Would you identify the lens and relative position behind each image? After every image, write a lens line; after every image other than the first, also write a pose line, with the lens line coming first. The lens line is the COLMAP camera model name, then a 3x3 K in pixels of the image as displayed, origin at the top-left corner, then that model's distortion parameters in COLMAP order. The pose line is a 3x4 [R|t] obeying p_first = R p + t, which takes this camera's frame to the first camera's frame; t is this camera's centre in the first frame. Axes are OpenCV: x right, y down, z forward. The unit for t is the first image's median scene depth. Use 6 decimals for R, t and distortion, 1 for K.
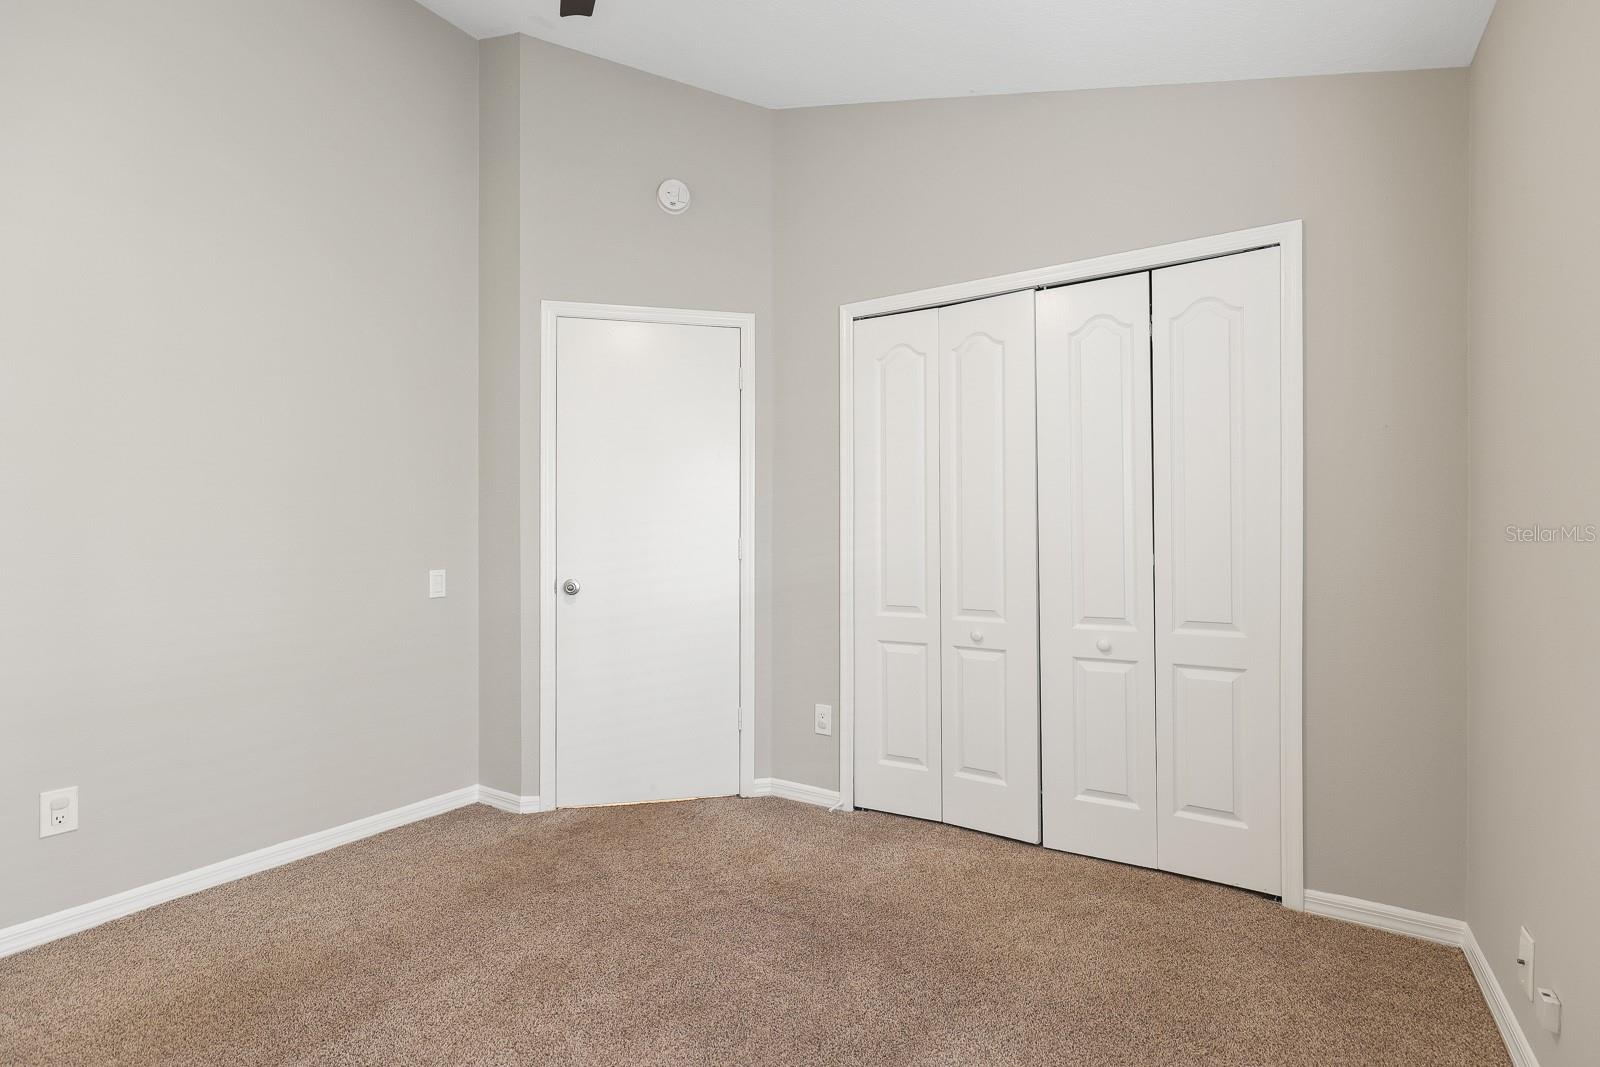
lens RADIAL K [[765.7, 0, 788.8], [0, 765.7, 535.5], [0, 0, 1]] dist [-0.001873, 0.000051]
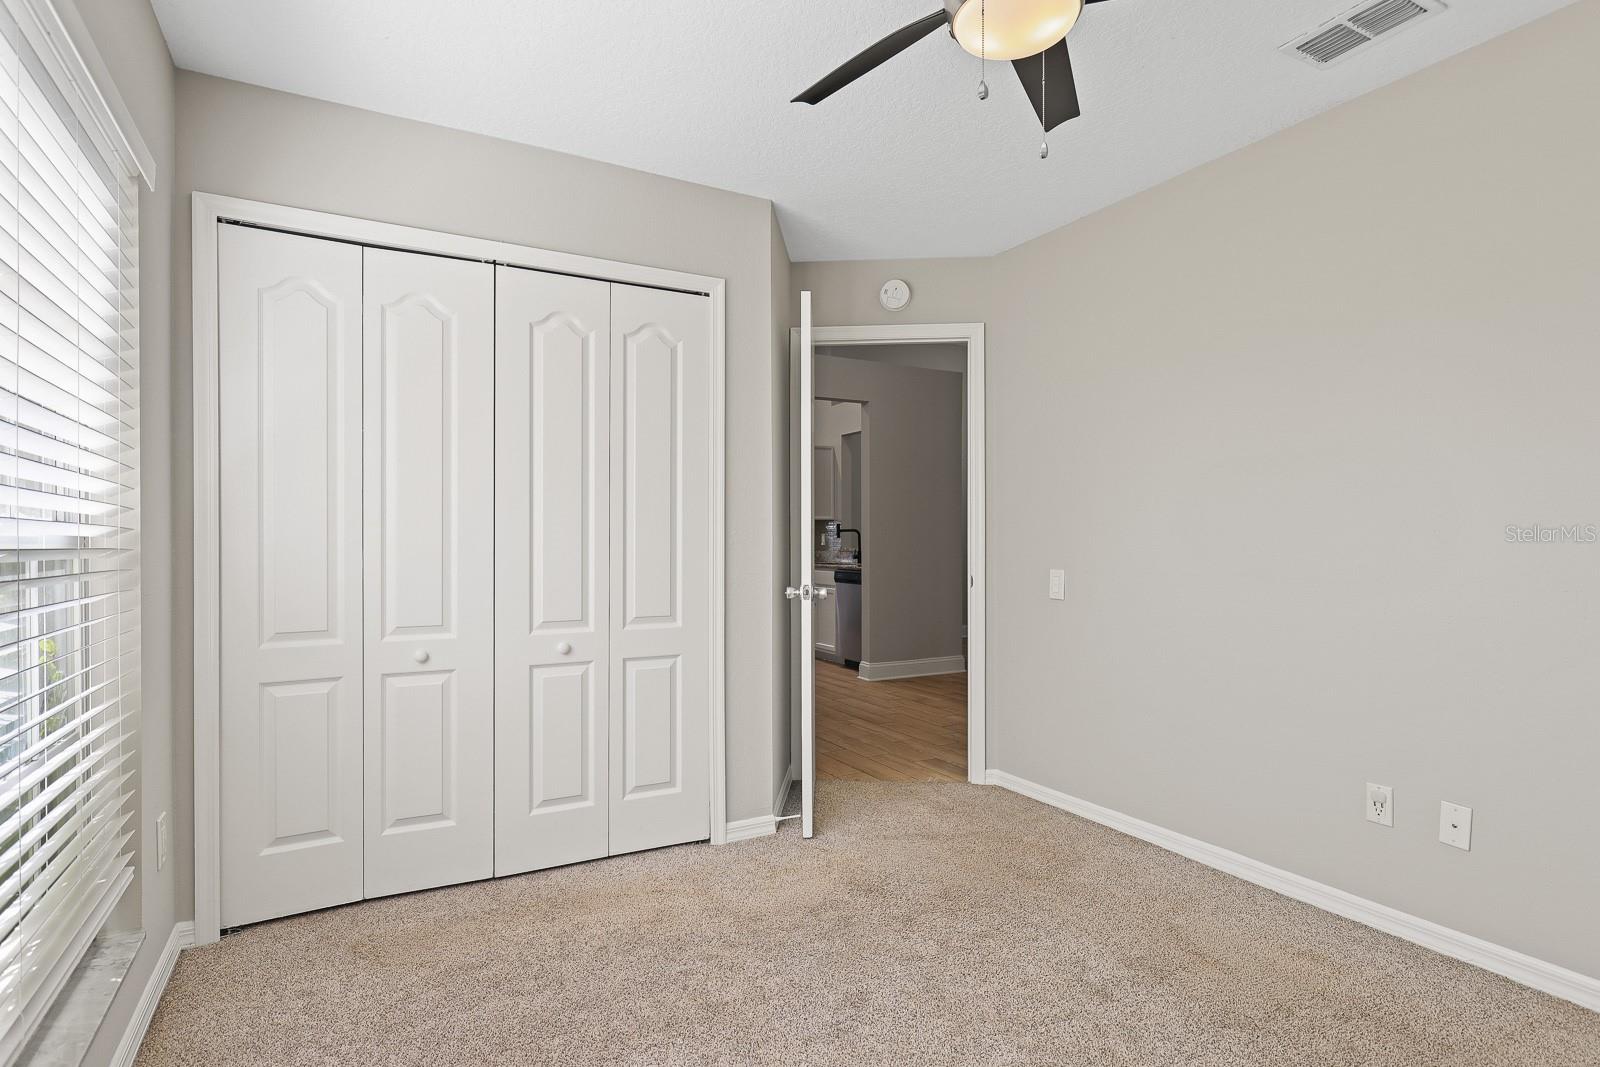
lens RADIAL K [[814.9, 0, 788.6], [0, 814.9, 541.8], [0, 0, 1]] dist [-0.000145, 0.001628]
pose [[0.484777, -0.001496, 0.874637, -0.310901], [-0.004125, 0.999984, 0.003996, 0.000279], [-0.874628, -0.005546, 0.484763, 0.202477]]
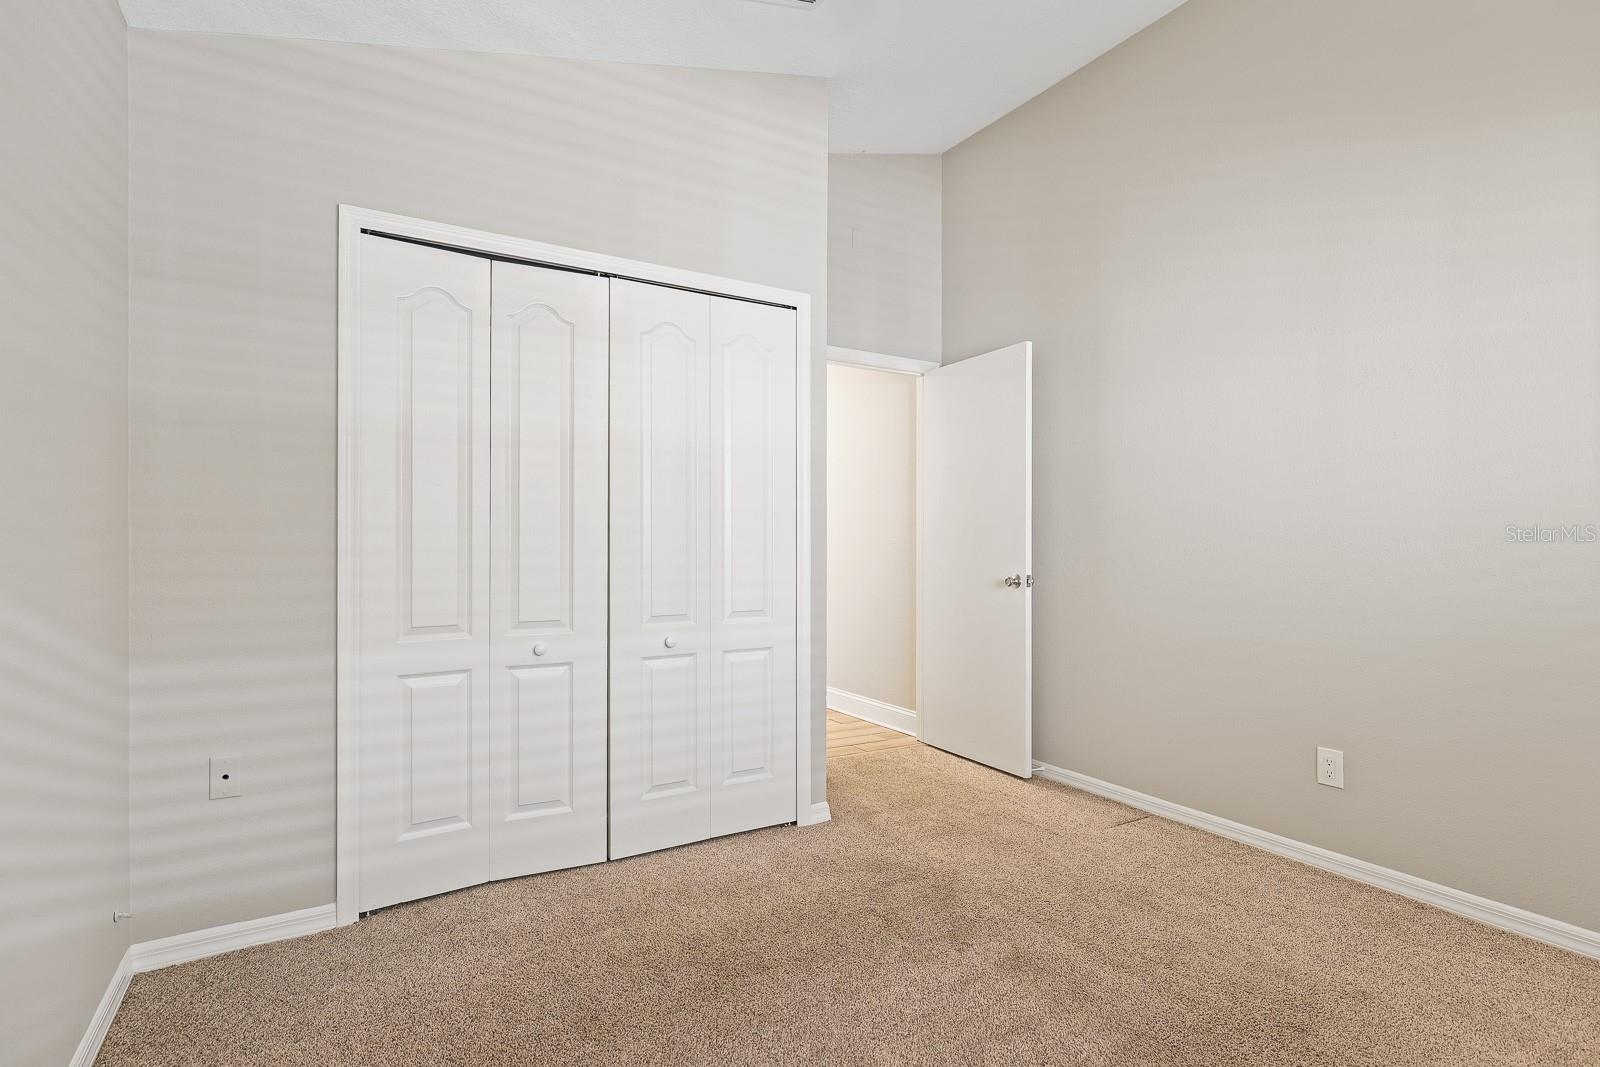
lens RADIAL K [[834.2, 0, 809.6], [0, 834.2, 537.0], [0, 0, 1]] dist [0.006424, 0.000309]
pose [[0.417016, 0.004021, 0.908890, -0.456615], [-0.007575, 0.999971, -0.000948, 0.000350], [-0.908867, -0.006489, 0.417034, 0.298560]]
